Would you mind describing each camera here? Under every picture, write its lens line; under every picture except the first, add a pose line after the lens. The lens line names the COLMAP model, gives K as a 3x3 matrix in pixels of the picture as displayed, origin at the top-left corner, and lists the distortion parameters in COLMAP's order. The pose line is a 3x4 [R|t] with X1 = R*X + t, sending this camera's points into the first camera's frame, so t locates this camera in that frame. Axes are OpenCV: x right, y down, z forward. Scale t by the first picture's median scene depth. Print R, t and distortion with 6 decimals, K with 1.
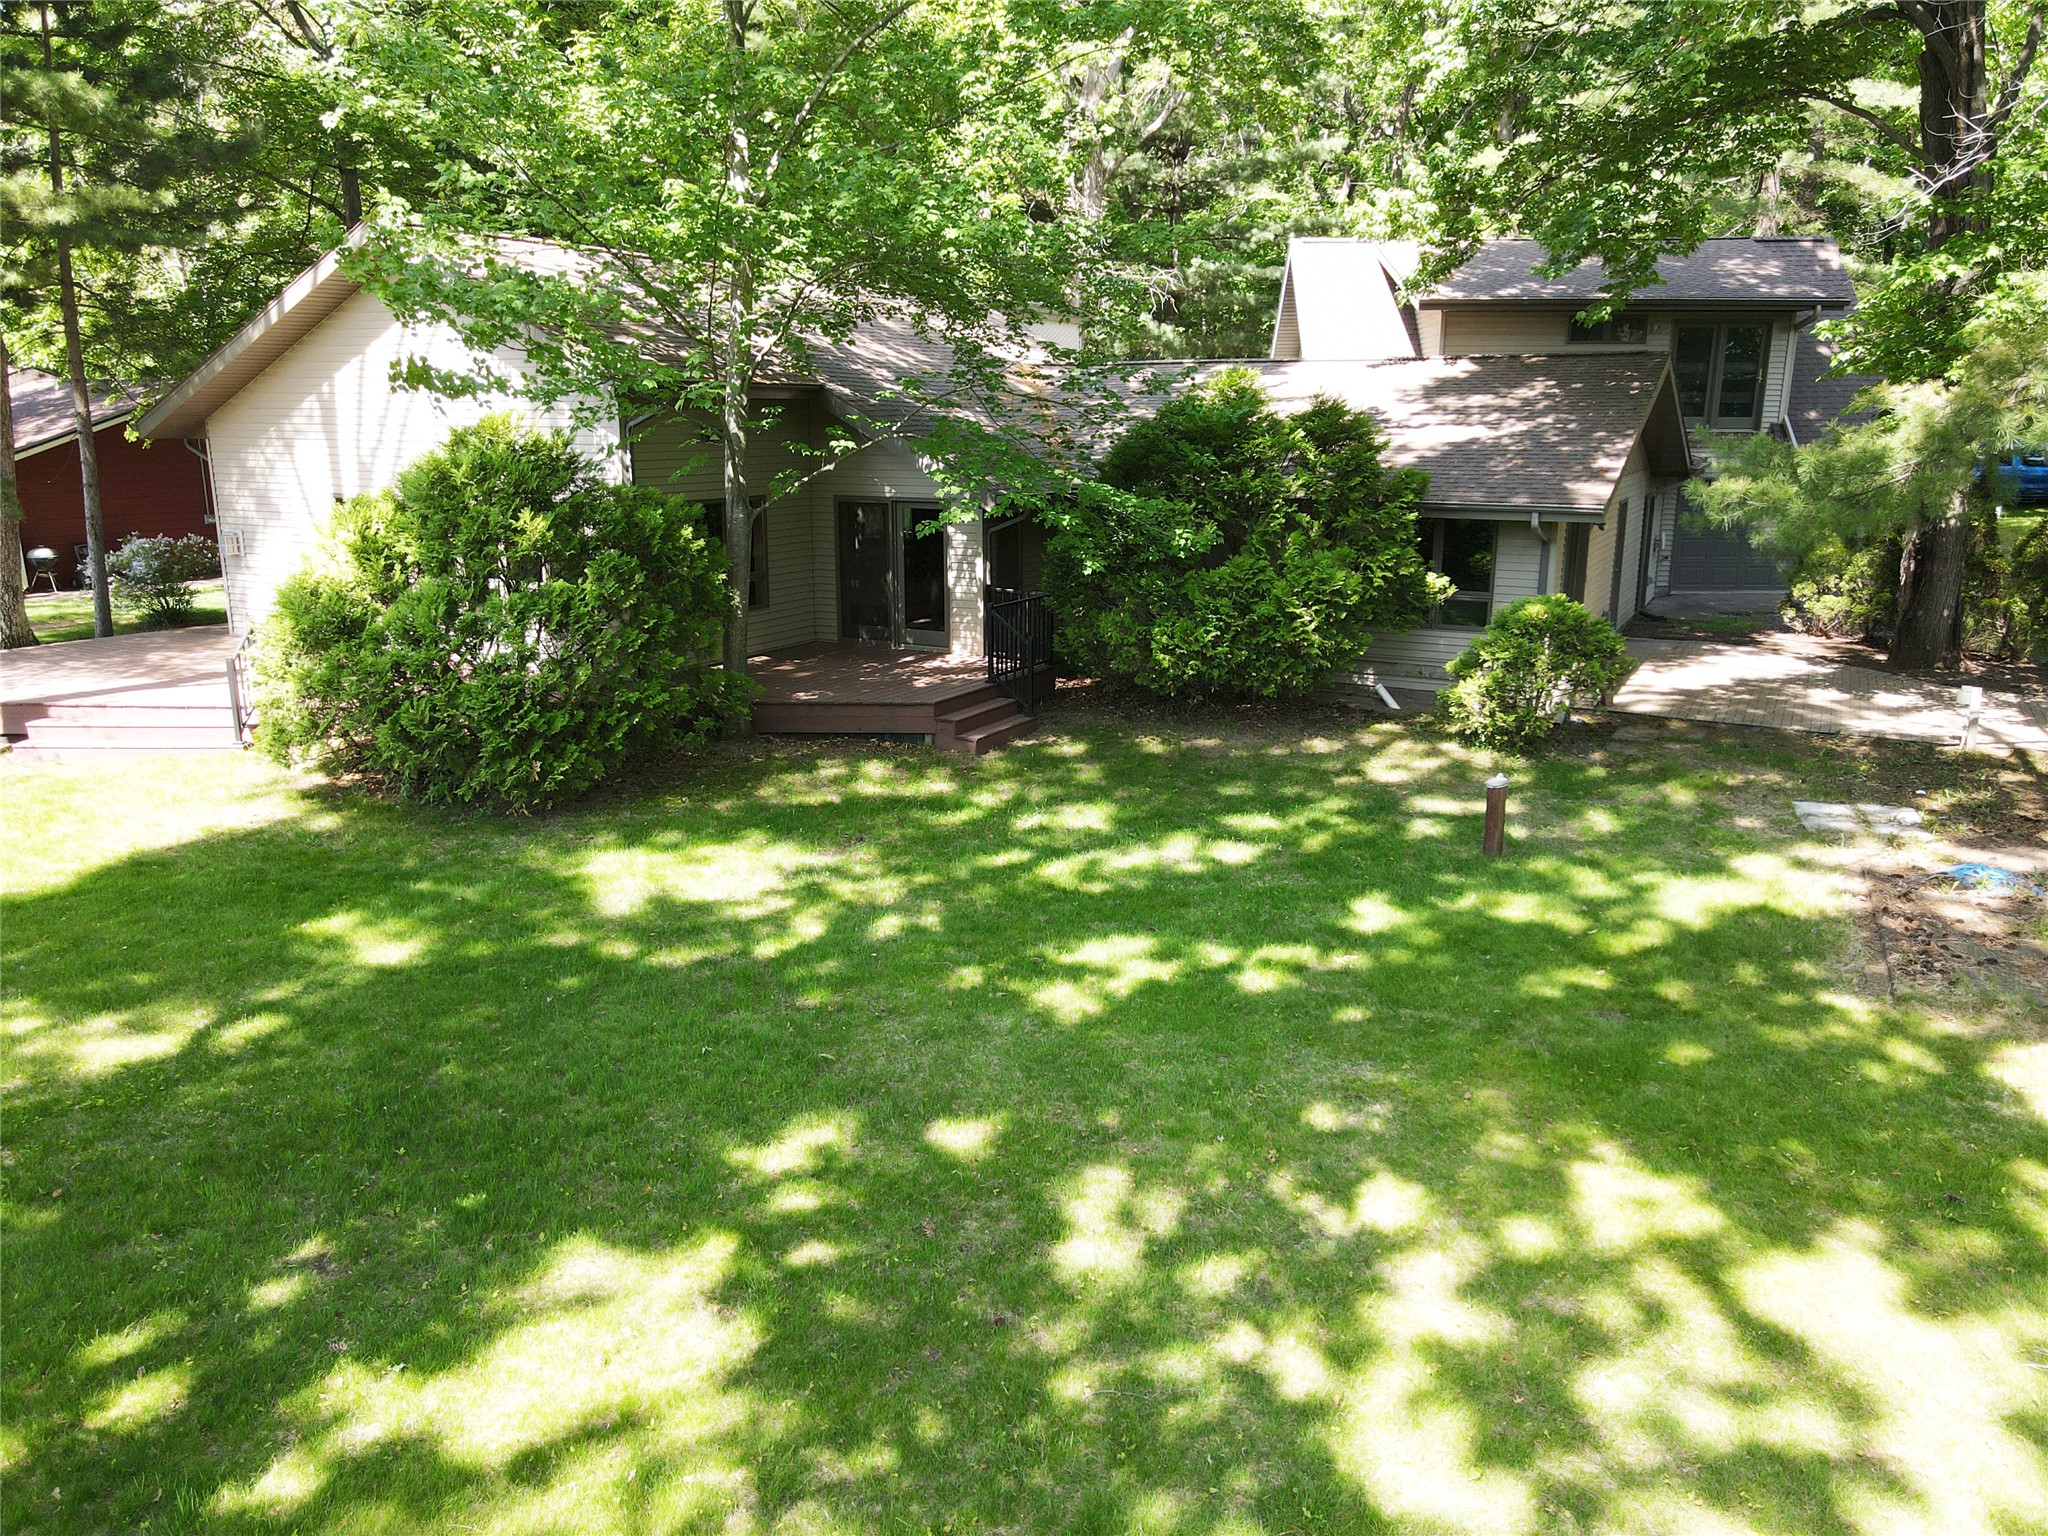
lens RADIAL K [[1447.9, 0, 1095.9], [0, 1447.9, 765.3], [0, 0, 1]] dist [0.000254, 0.000969]
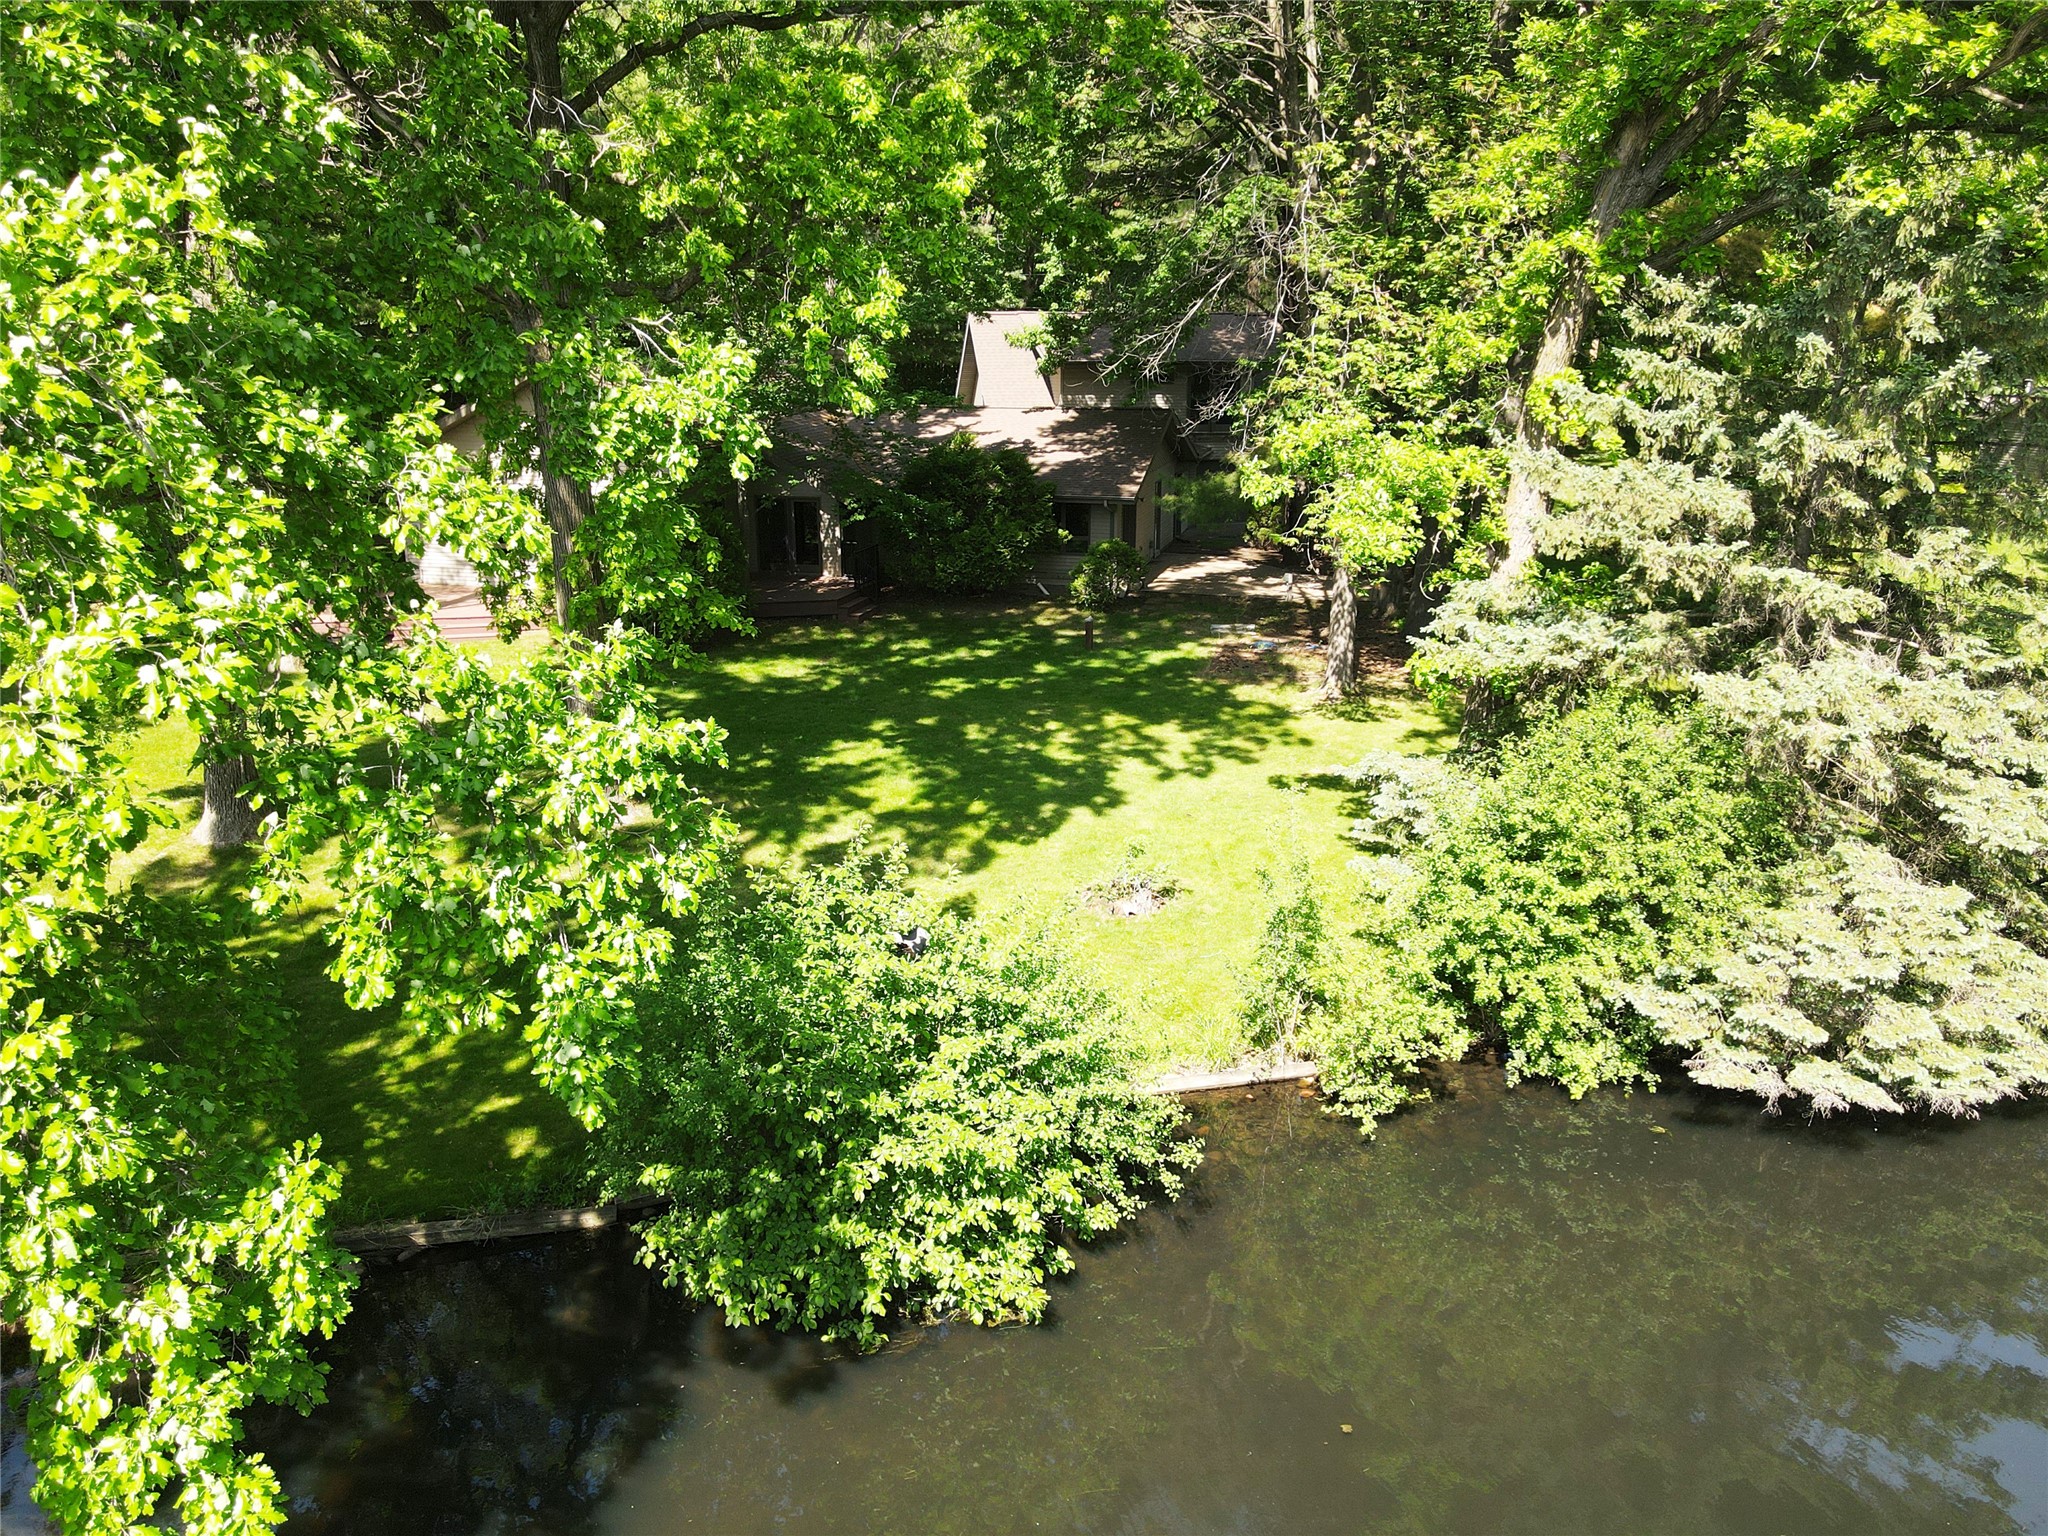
lens RADIAL K [[1447.9, 0, 1095.9], [0, 1447.9, 765.3], [0, 0, 1]] dist [0.000254, 0.000969]
pose [[0.970952, -0.068300, 0.229320, -0.257949], [0.053737, 0.996157, 0.069165, 0.078020], [-0.233163, -0.054833, 0.970891, -1.239456]]
